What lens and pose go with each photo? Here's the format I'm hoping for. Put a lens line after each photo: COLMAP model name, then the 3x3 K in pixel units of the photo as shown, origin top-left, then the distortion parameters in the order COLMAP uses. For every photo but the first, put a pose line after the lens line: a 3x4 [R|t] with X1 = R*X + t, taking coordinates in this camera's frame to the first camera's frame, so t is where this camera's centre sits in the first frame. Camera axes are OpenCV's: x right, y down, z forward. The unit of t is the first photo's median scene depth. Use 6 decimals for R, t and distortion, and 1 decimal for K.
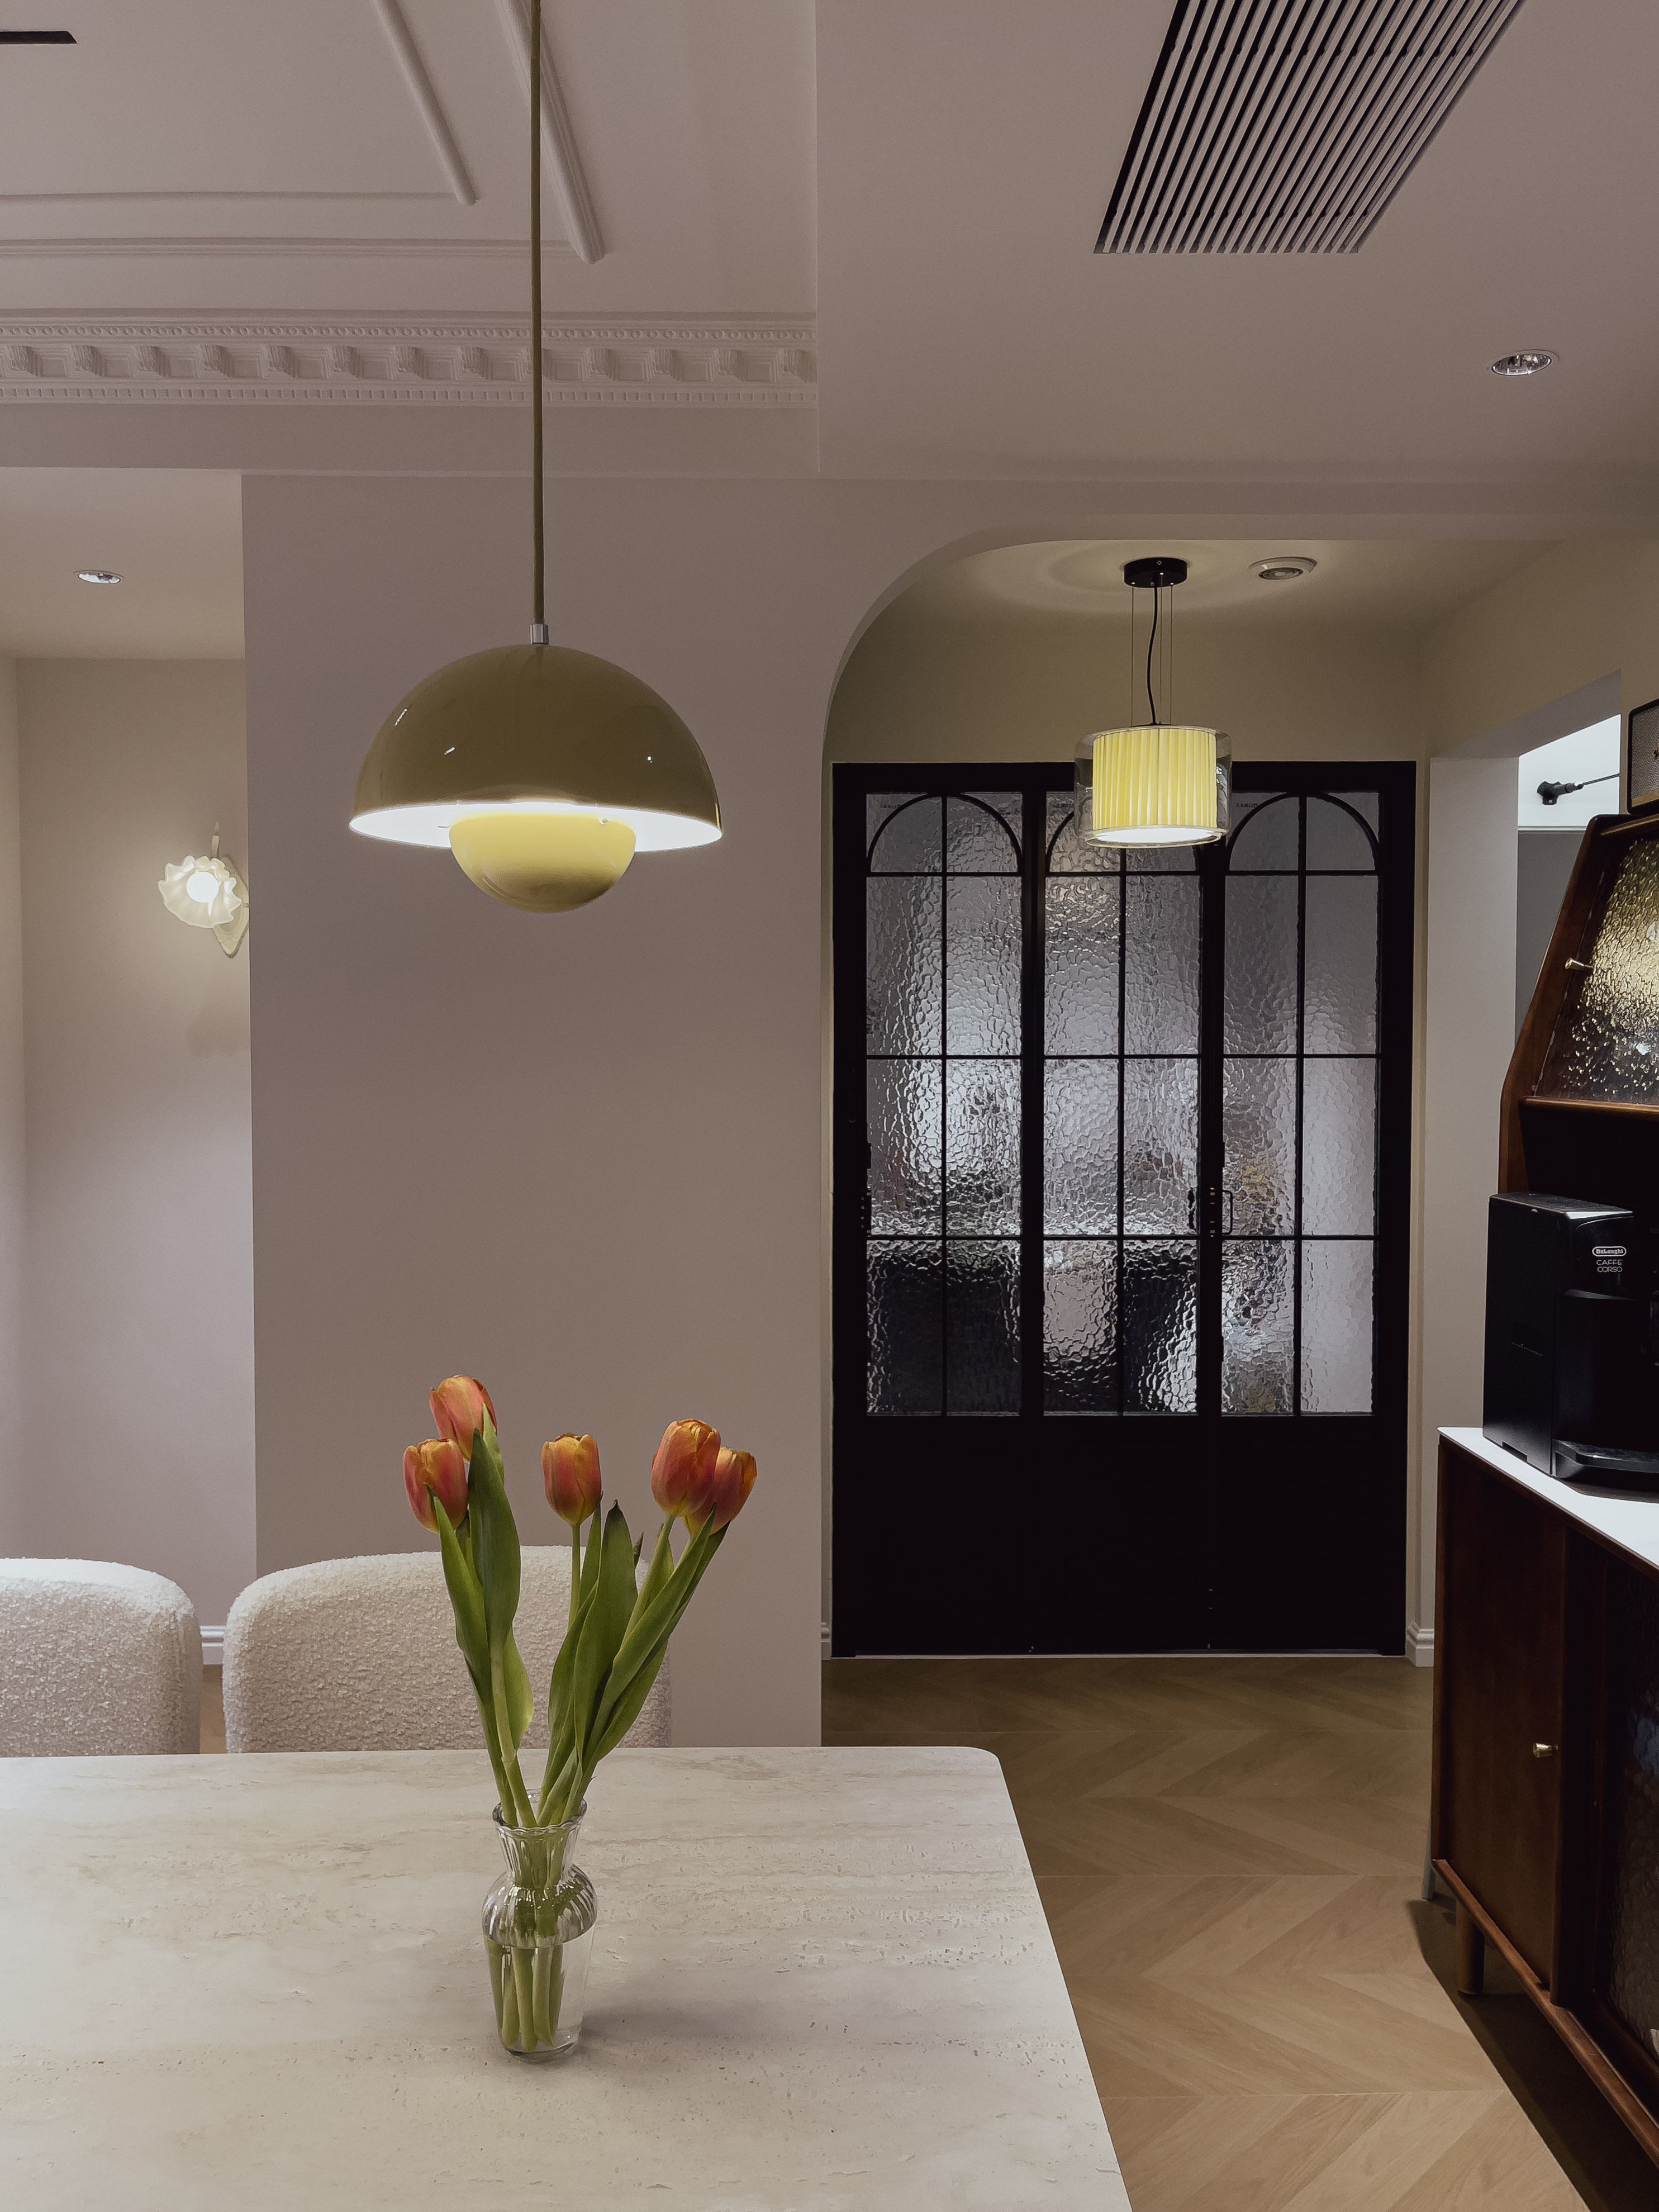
lens RADIAL K [[1679.7, 0, 838.0], [0, 1679.7, 1116.1], [0, 0, 1]] dist [0.035762, -0.034183]
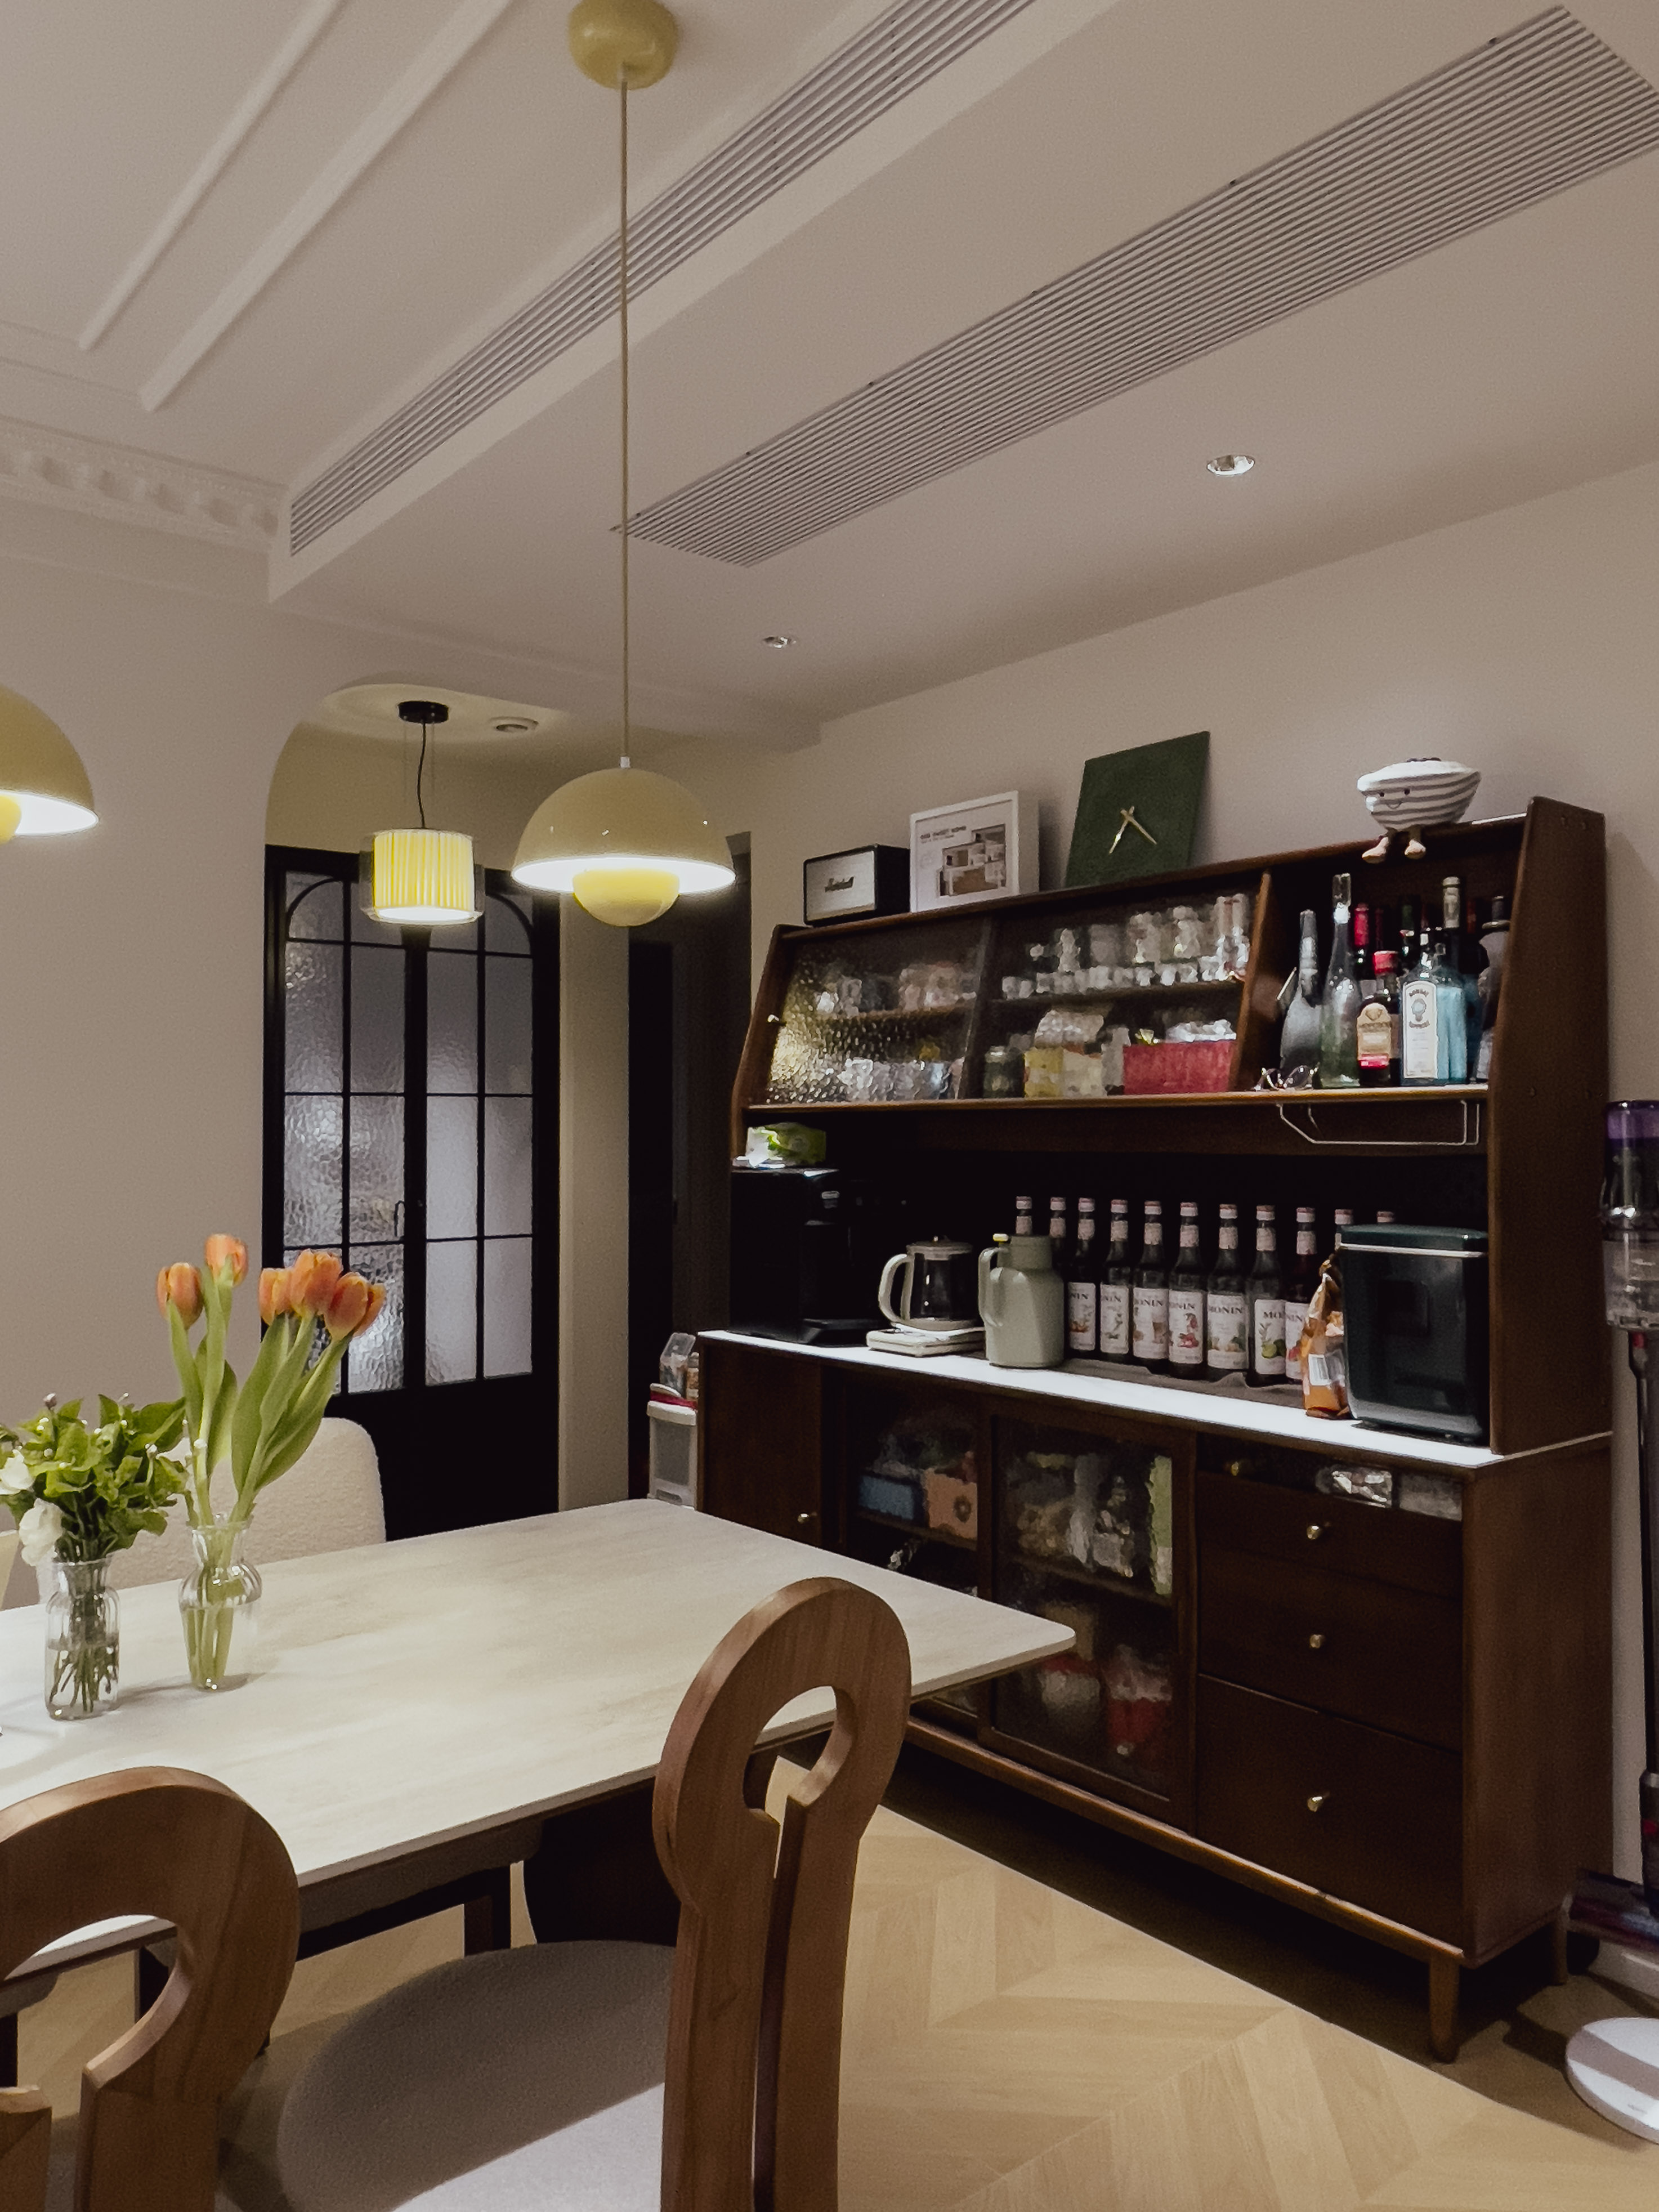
lens RADIAL K [[1567.3, 0, 815.9], [0, 1567.3, 1102.1], [0, 0, 1]] dist [-0.031804, 0.001468]
pose [[0.781263, 0.008156, 0.624149, -0.316671], [0.030225, 0.998247, -0.050877, 0.044501], [-0.623470, 0.058614, 0.779647, -0.099023]]
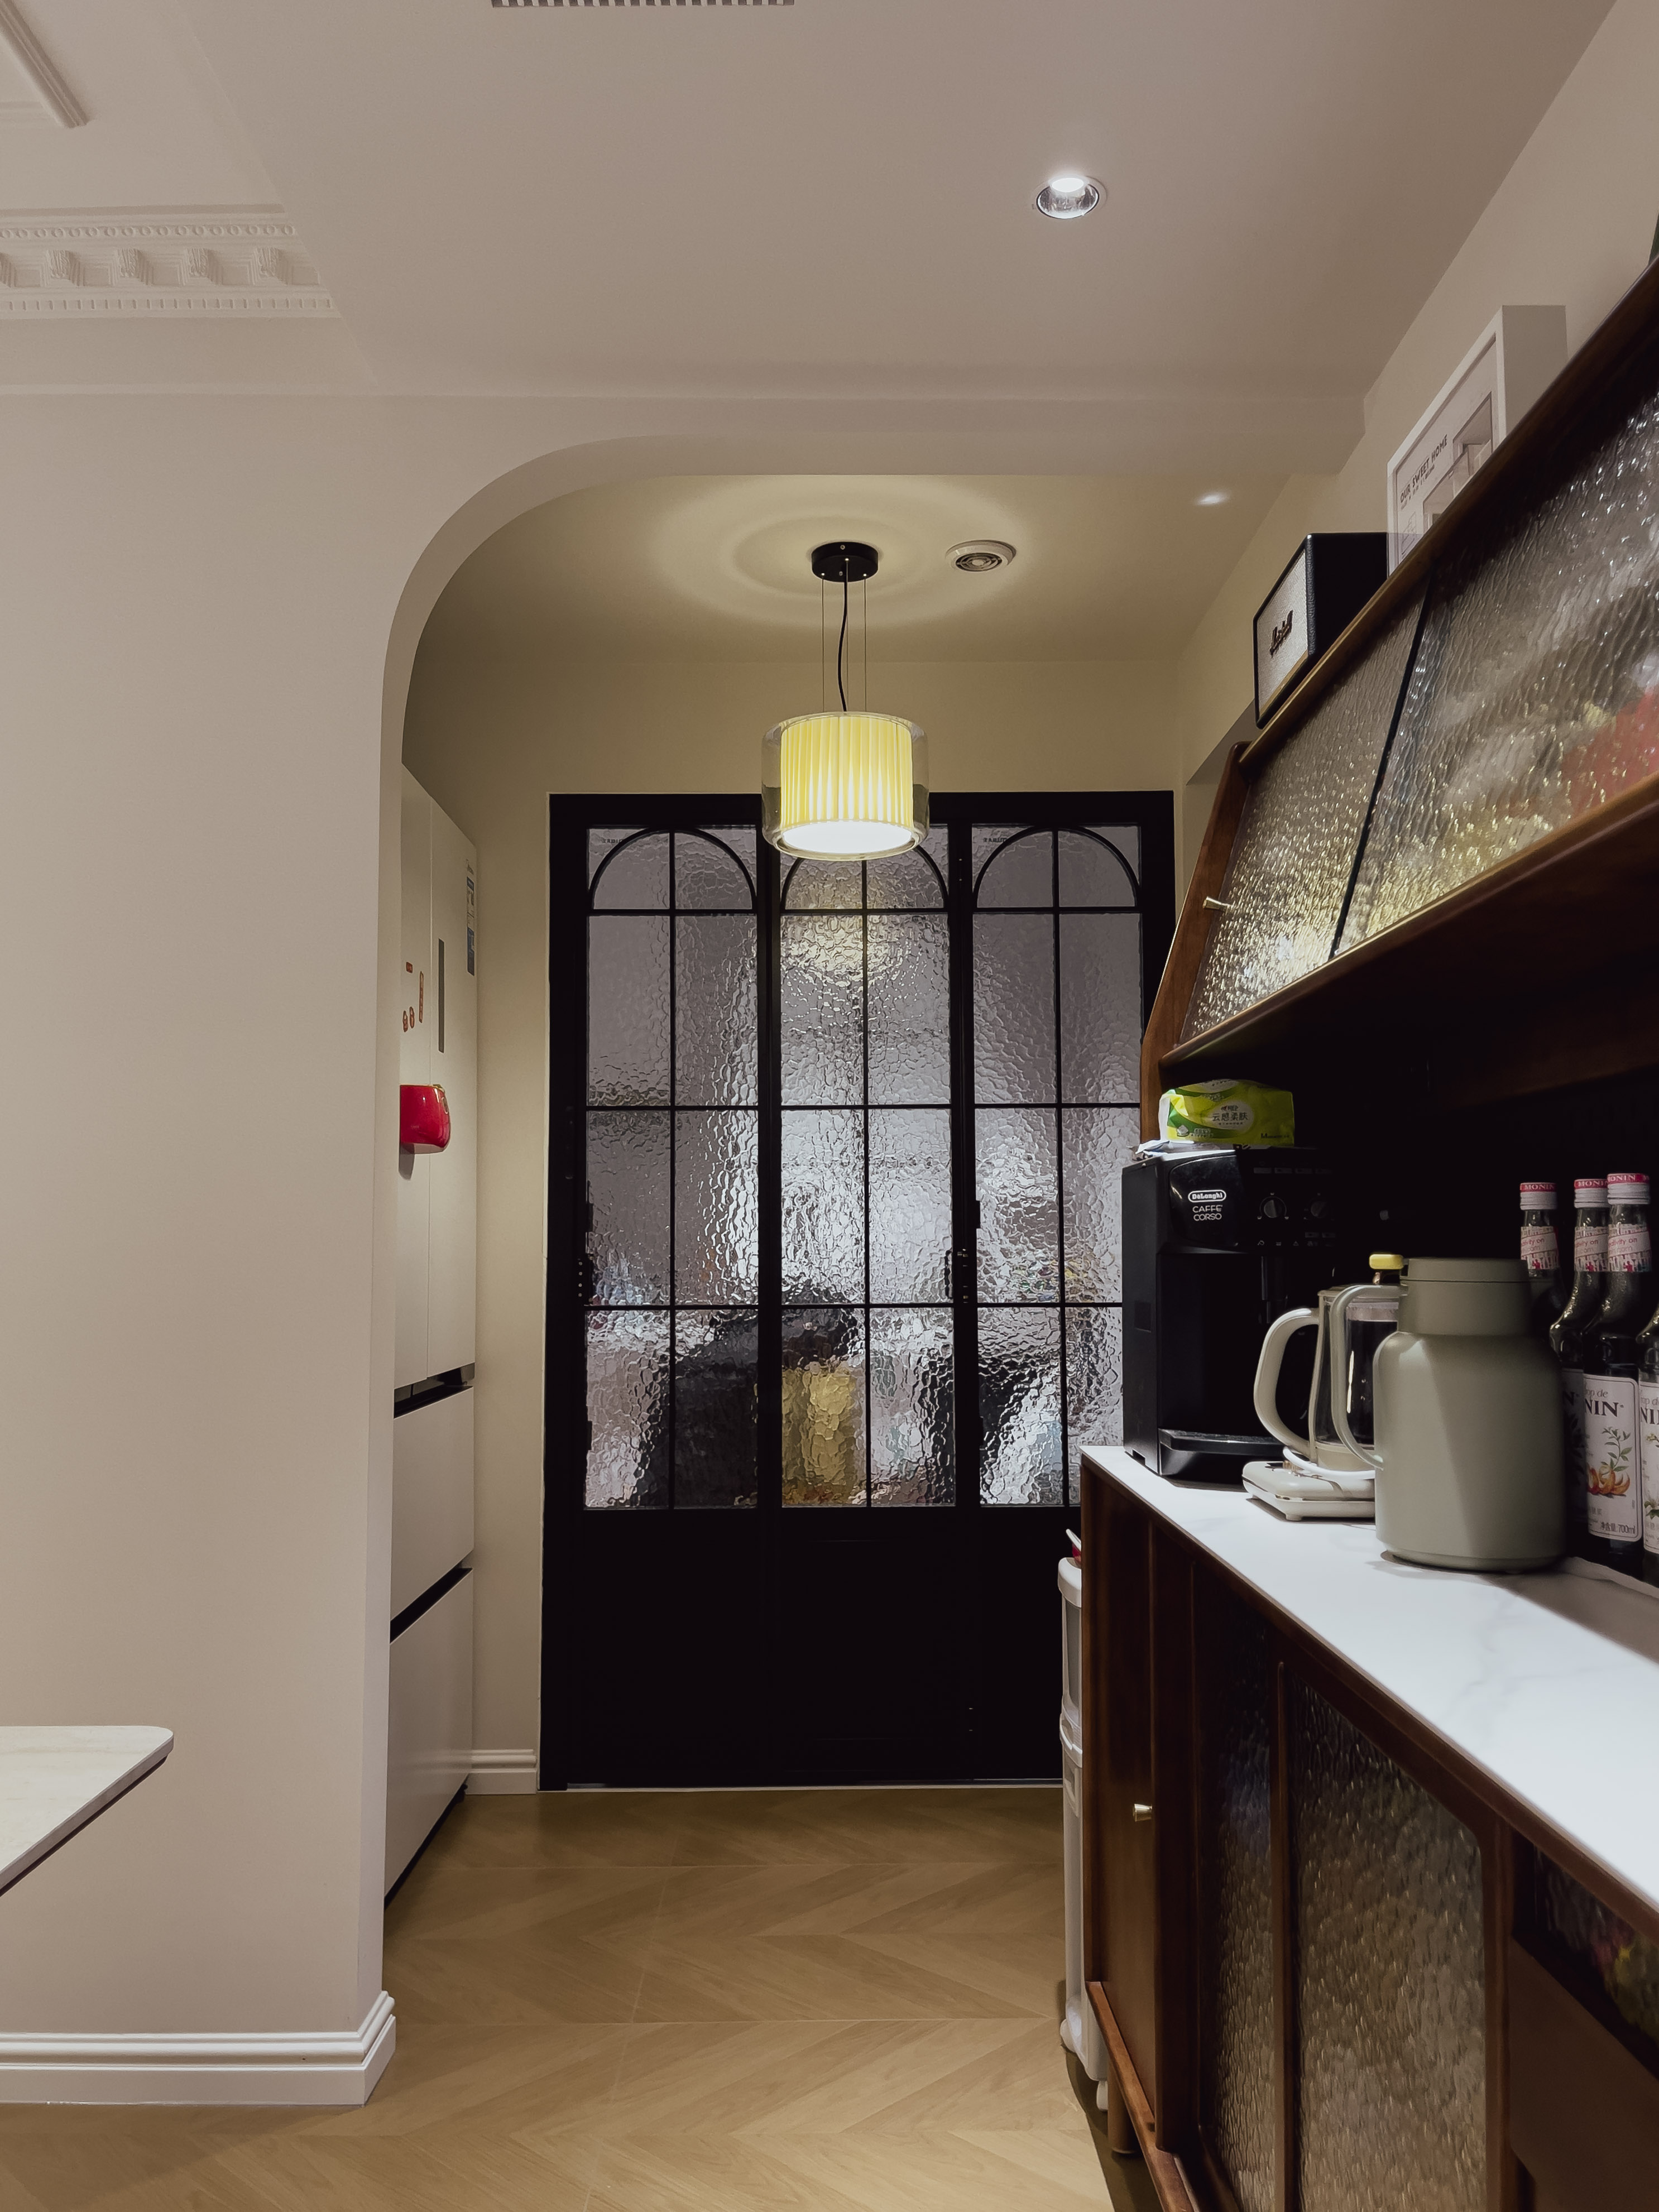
lens RADIAL K [[1679.9, 0, 834.6], [0, 1679.9, 1123.1], [0, 0, 1]] dist [0.035762, -0.034183]
pose [[0.999988, -0.004887, -0.000969, 0.179886], [0.004744, 0.993430, -0.114345, 0.092076], [0.001521, 0.114339, 0.993441, 0.106889]]
